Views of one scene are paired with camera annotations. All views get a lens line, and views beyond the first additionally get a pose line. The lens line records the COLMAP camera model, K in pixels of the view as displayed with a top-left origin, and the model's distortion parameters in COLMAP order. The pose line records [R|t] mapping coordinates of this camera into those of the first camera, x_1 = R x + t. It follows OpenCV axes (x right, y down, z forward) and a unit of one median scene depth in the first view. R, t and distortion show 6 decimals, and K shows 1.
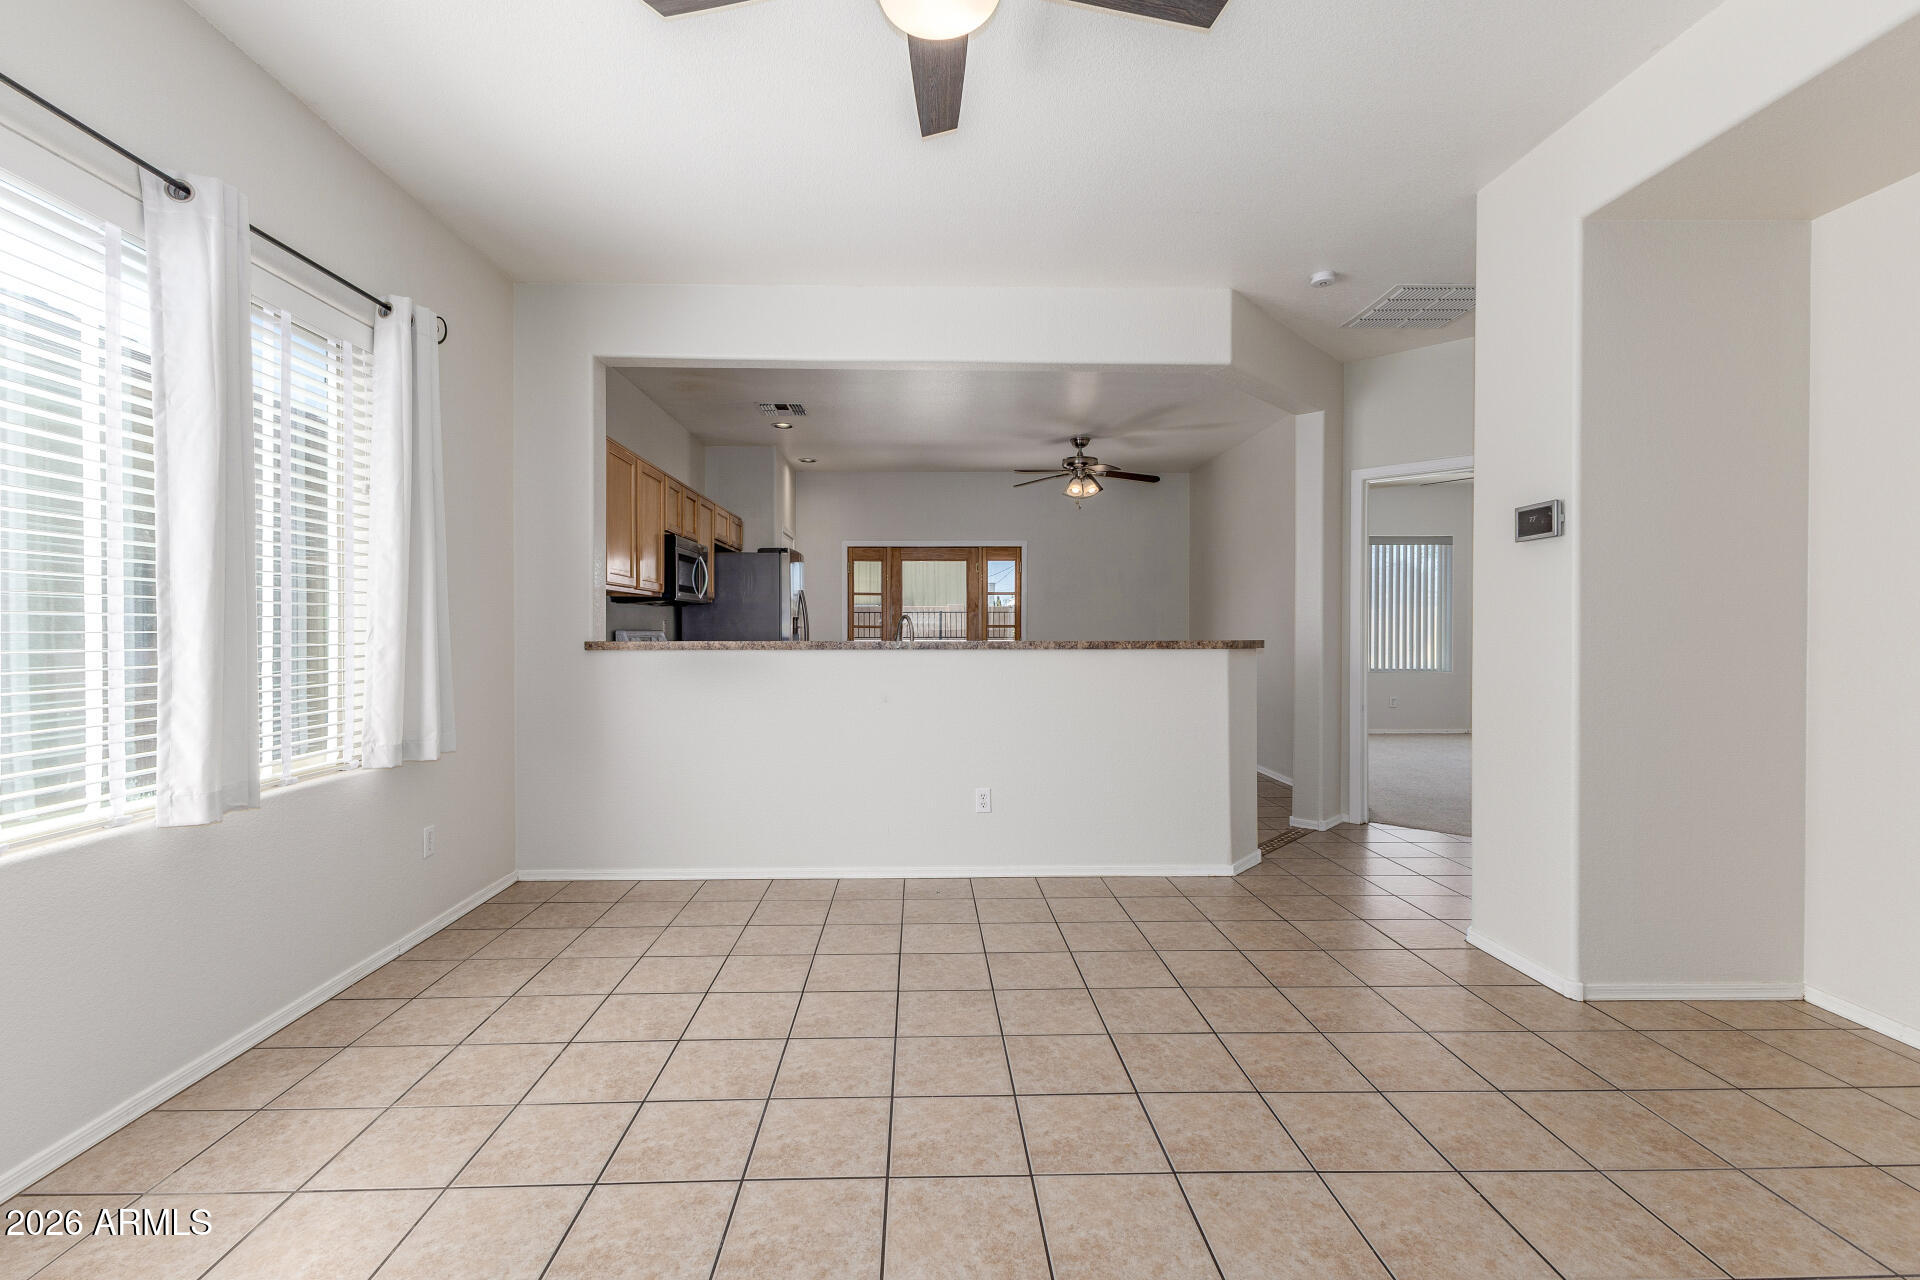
lens RADIAL K [[837.2, 0, 955.3], [0, 837.2, 644.6], [0, 0, 1]] dist [-0.006911, 0.009940]
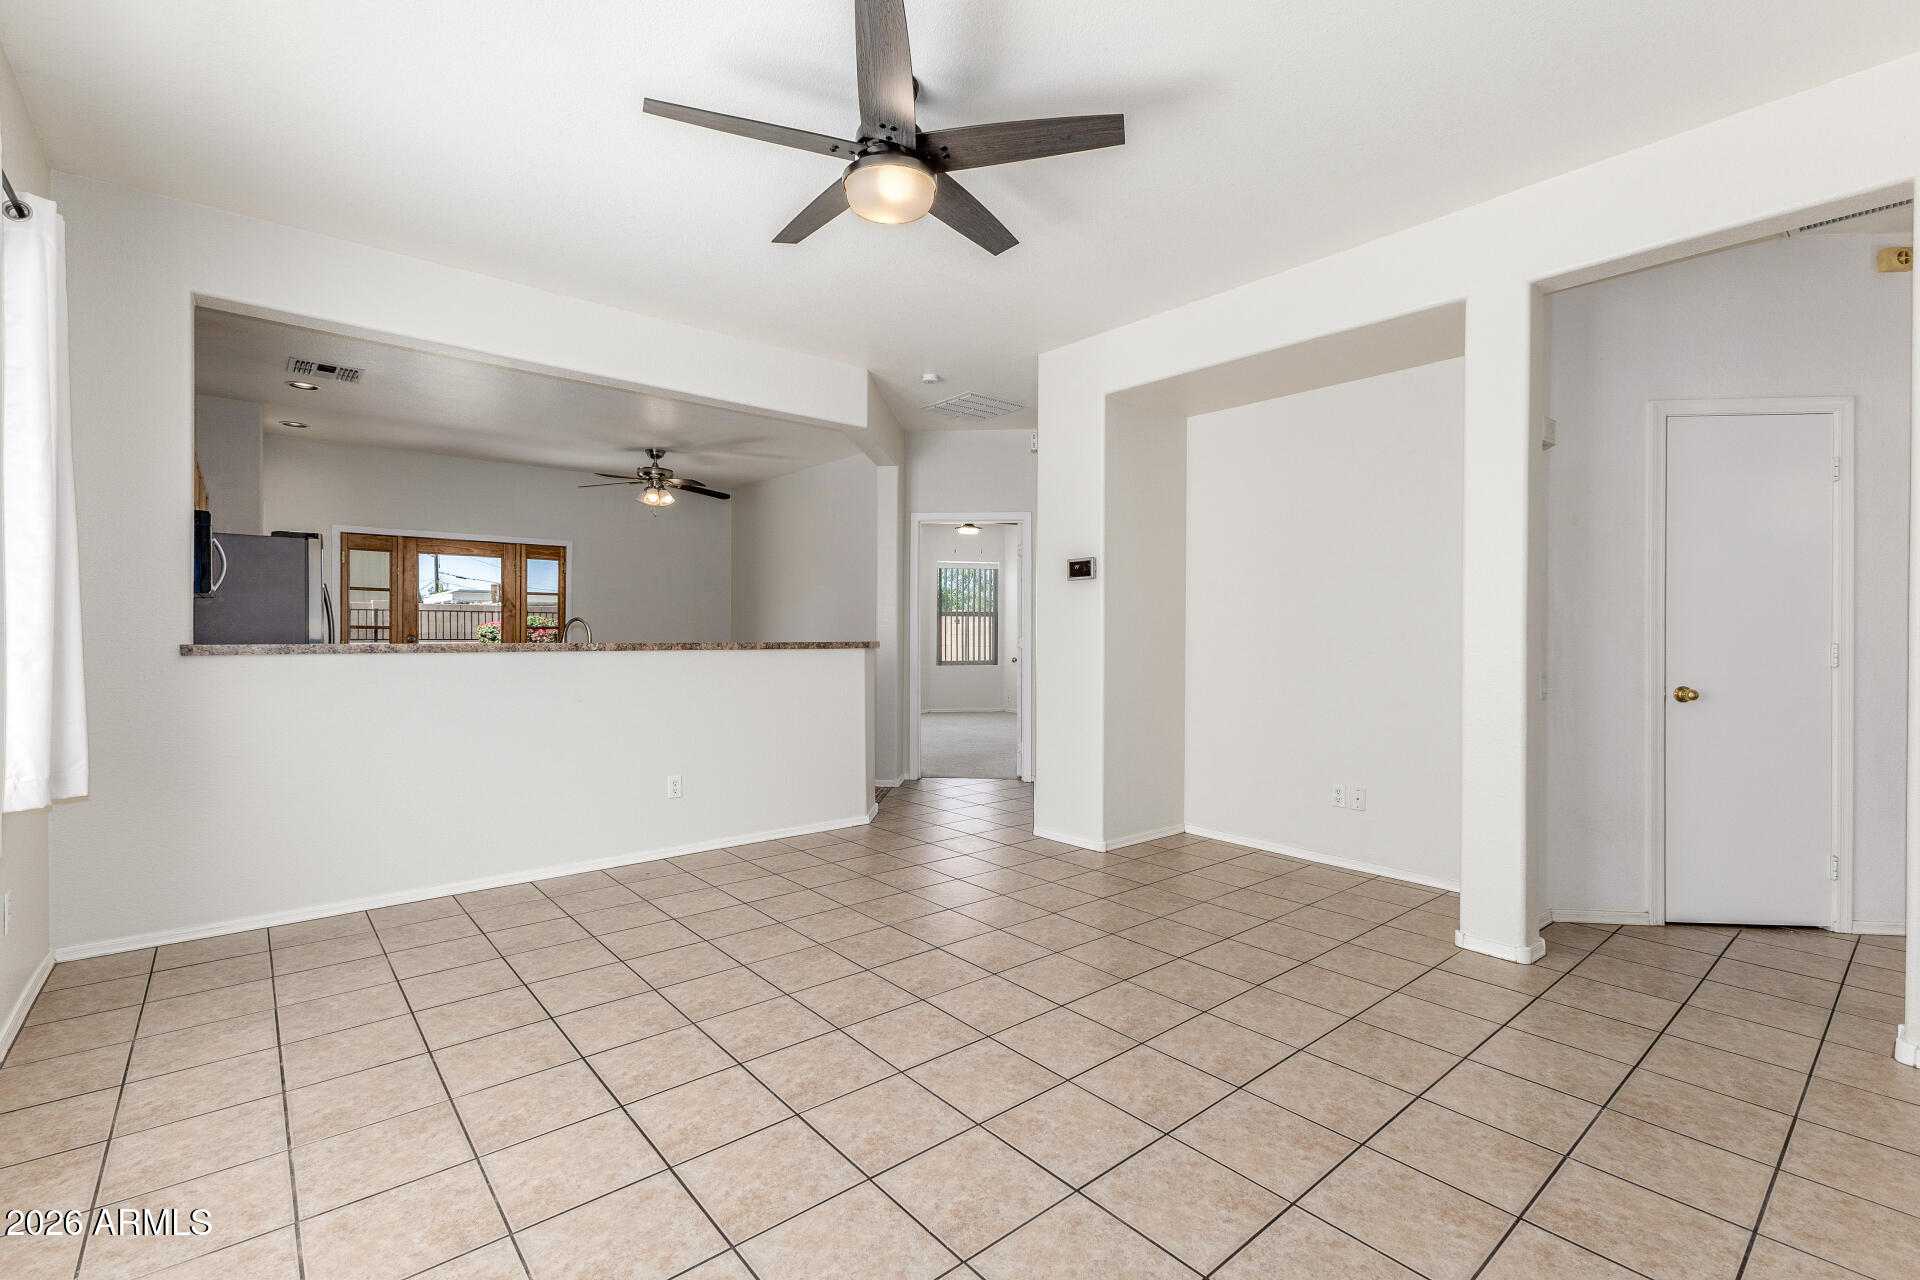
lens RADIAL K [[827.9, 0, 962.4], [0, 827.9, 635.2], [0, 0, 1]] dist [0.010487, -0.004112]
pose [[0.784584, 0.003038, 0.620015, -0.349663], [0.005992, 0.999904, -0.012482, 0.002404], [-0.619994, 0.013508, 0.784491, -0.095438]]
